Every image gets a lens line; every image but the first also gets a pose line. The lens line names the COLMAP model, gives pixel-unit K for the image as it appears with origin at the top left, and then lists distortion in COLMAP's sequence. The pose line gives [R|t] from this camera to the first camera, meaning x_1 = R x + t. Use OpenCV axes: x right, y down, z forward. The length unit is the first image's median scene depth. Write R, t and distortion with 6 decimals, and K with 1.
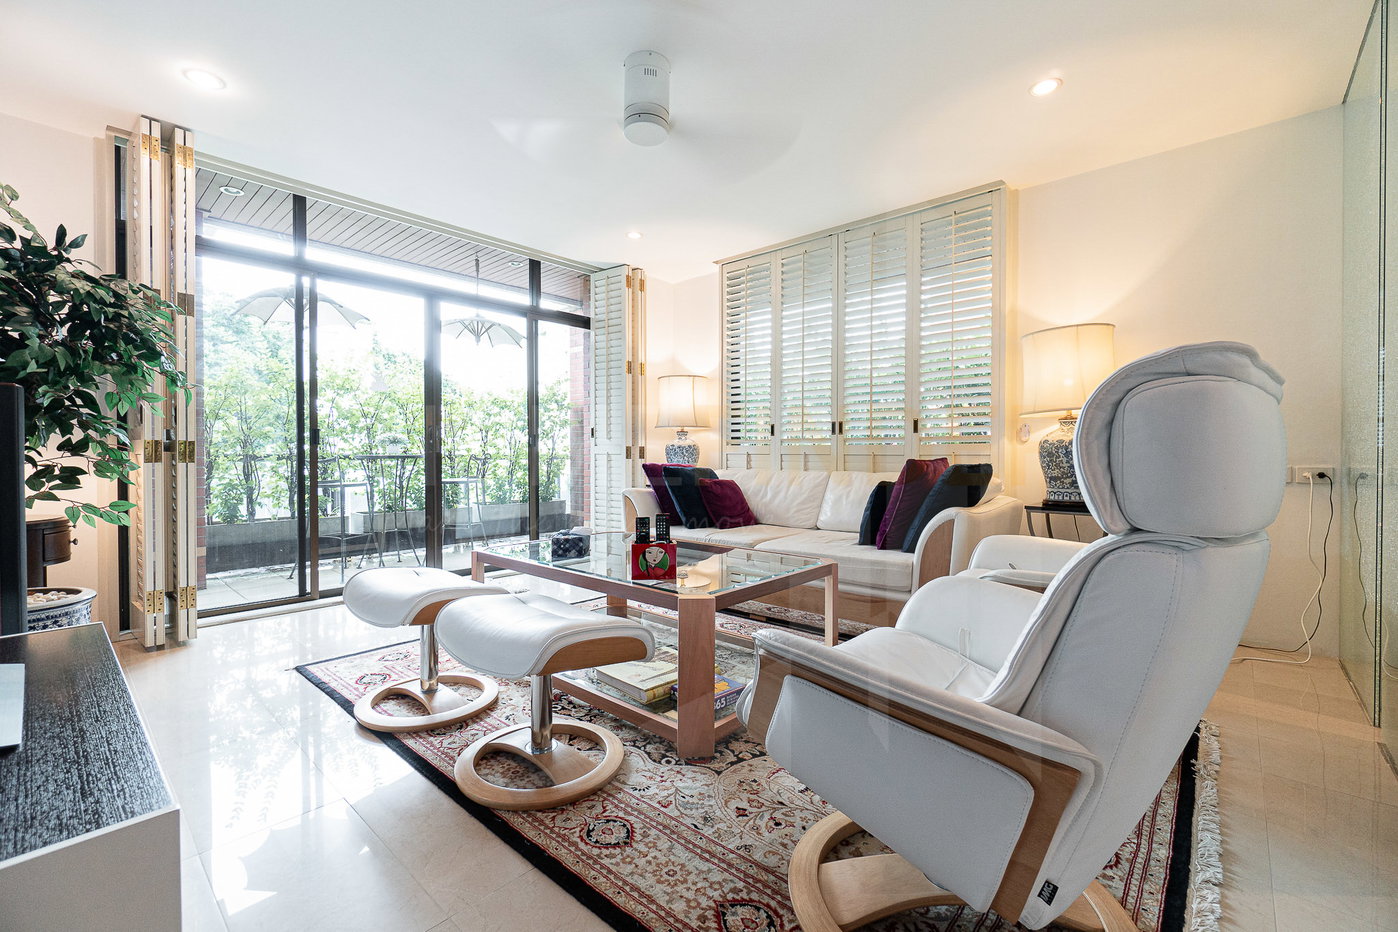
lens RADIAL K [[598.9, 0, 699.8], [0, 598.9, 462.1], [0, 0, 1]] dist [-0.002044, -0.000152]
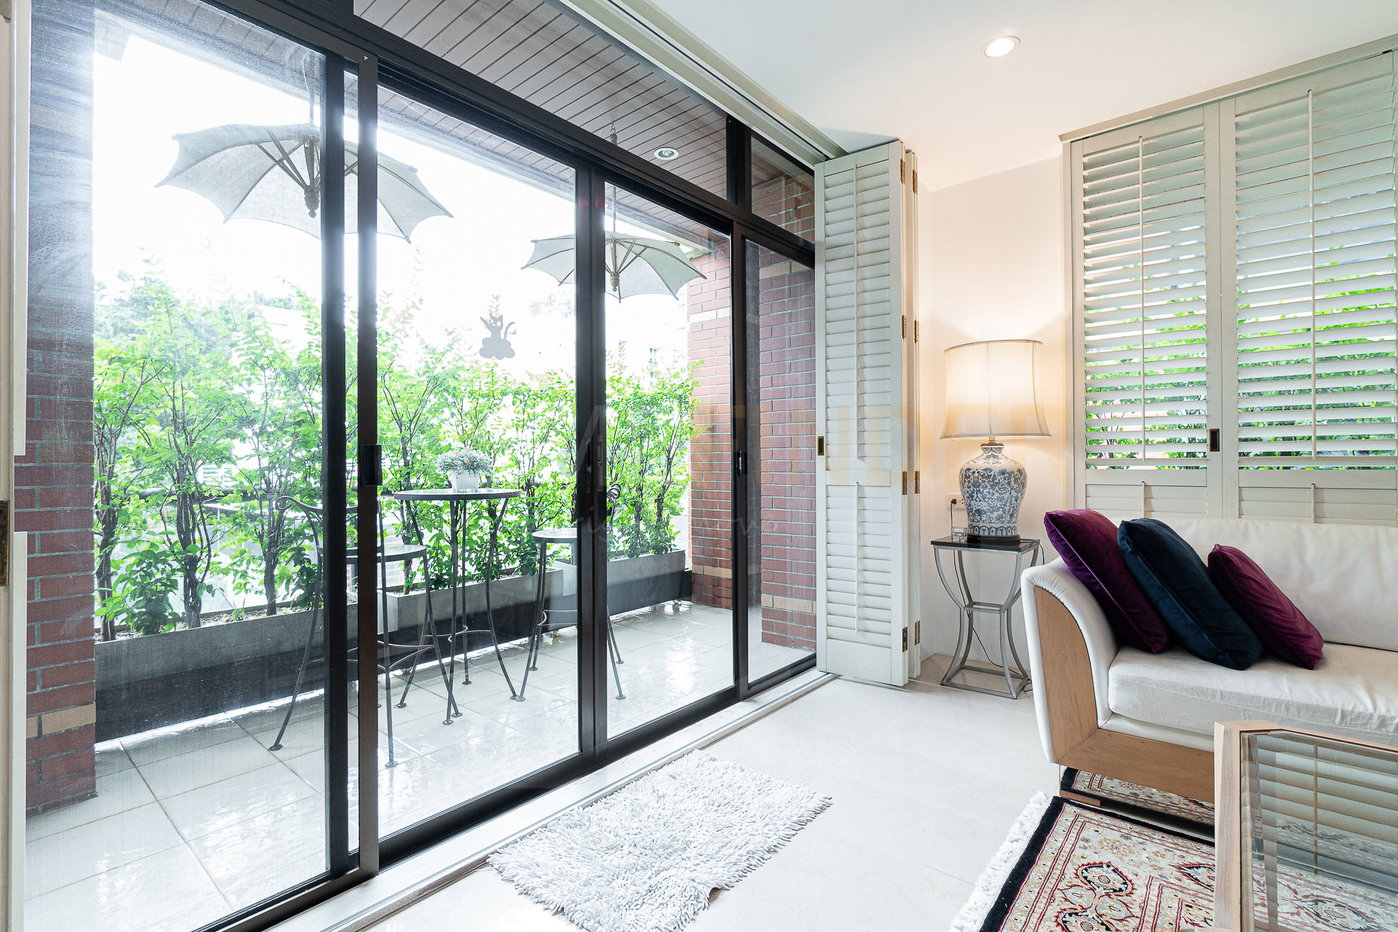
lens RADIAL K [[645.5, 0, 698.8], [0, 645.5, 464.2], [0, 0, 1]] dist [-0.001831, -0.000026]
pose [[0.999268, -0.006838, 0.037644, -0.332804], [0.007426, 0.999852, -0.015516, -0.025596], [-0.037532, 0.015784, 0.999171, 0.424350]]
